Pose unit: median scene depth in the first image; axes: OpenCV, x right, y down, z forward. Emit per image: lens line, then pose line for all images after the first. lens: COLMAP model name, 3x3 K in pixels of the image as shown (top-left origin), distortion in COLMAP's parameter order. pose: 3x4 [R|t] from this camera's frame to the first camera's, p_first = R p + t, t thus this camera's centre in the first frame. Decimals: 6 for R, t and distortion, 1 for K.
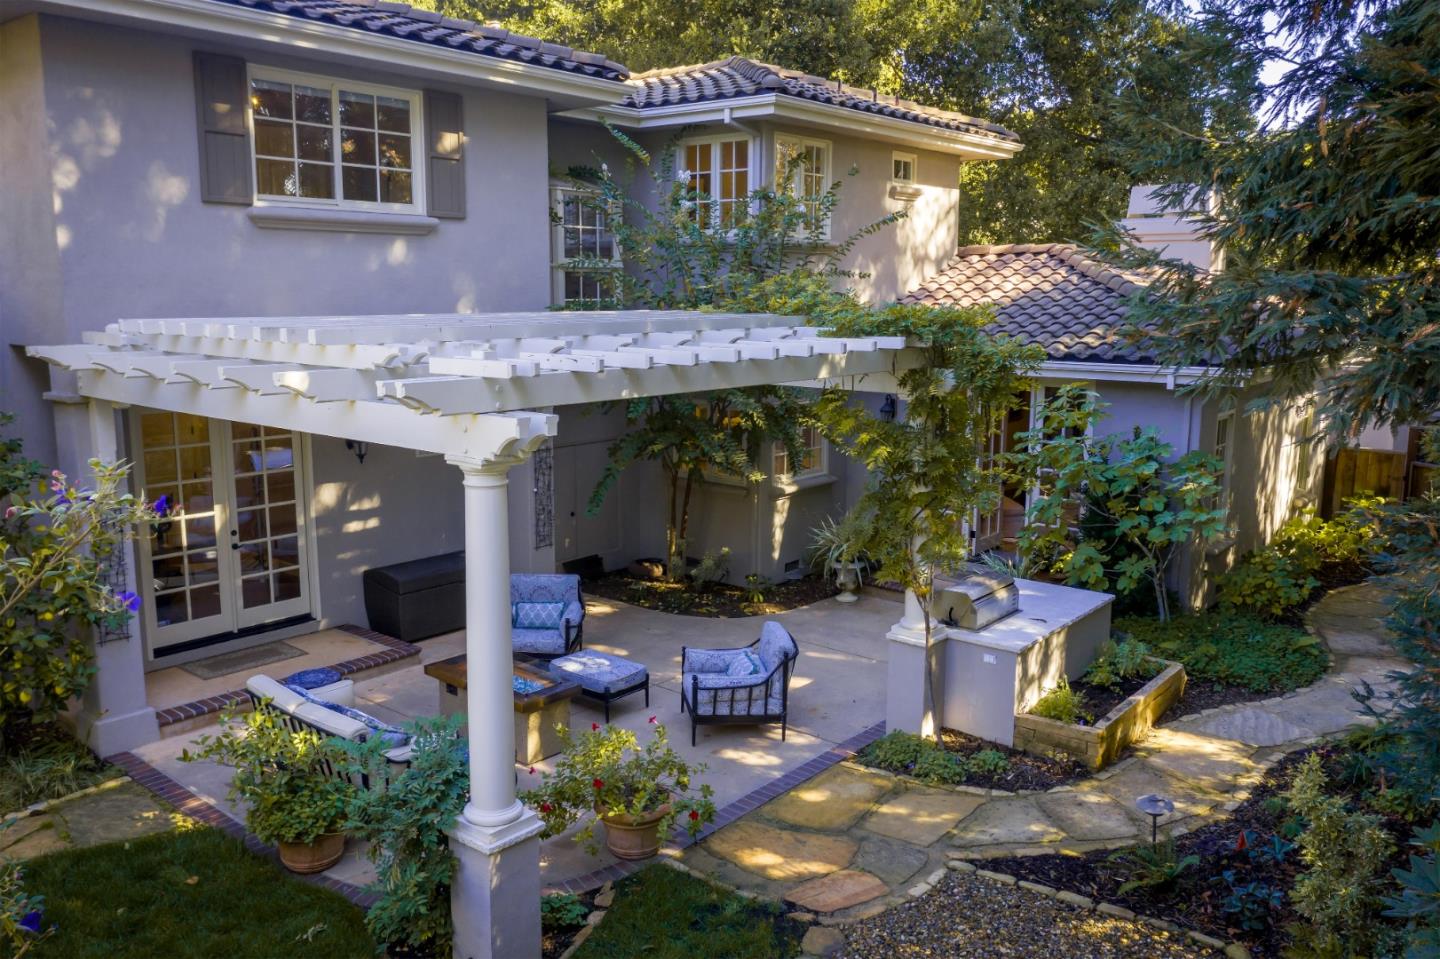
lens RADIAL K [[1138.4, 0, 720.2], [0, 1138.4, 478.5], [0, 0, 1]] dist [0.002494, -0.003481]
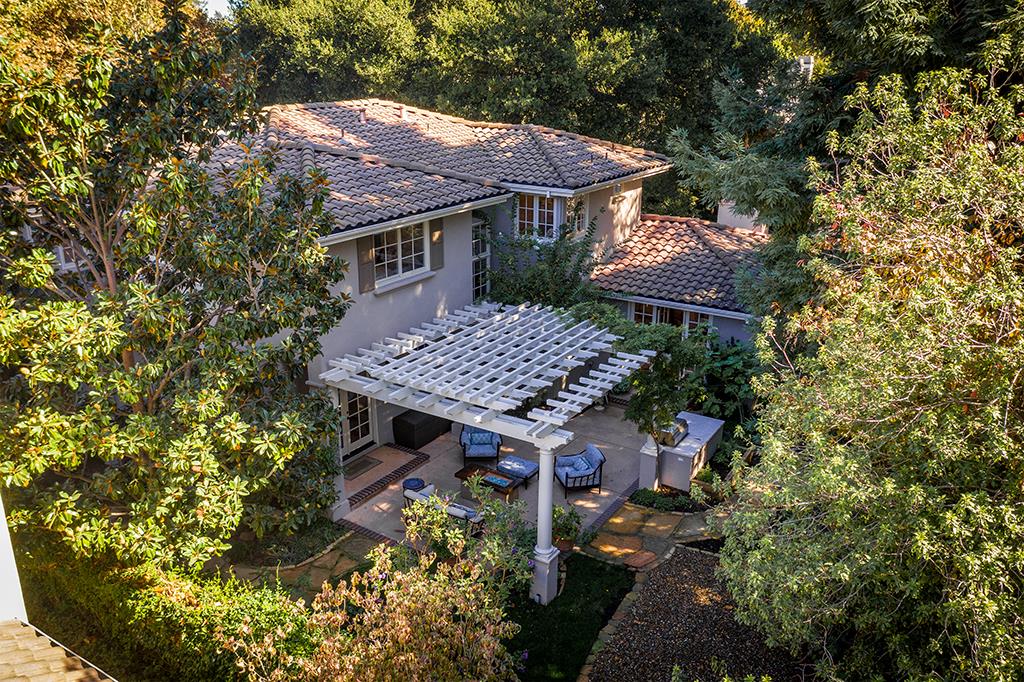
lens RADIAL K [[809.5, 0, 511.8], [0, 809.5, 342.7], [0, 0, 1]] dist [0.002494, -0.003481]
pose [[0.991368, -0.043212, 0.123785, -0.346744], [0.021469, 0.984885, 0.171872, -0.413737], [-0.129341, -0.167731, 0.977311, -0.672207]]
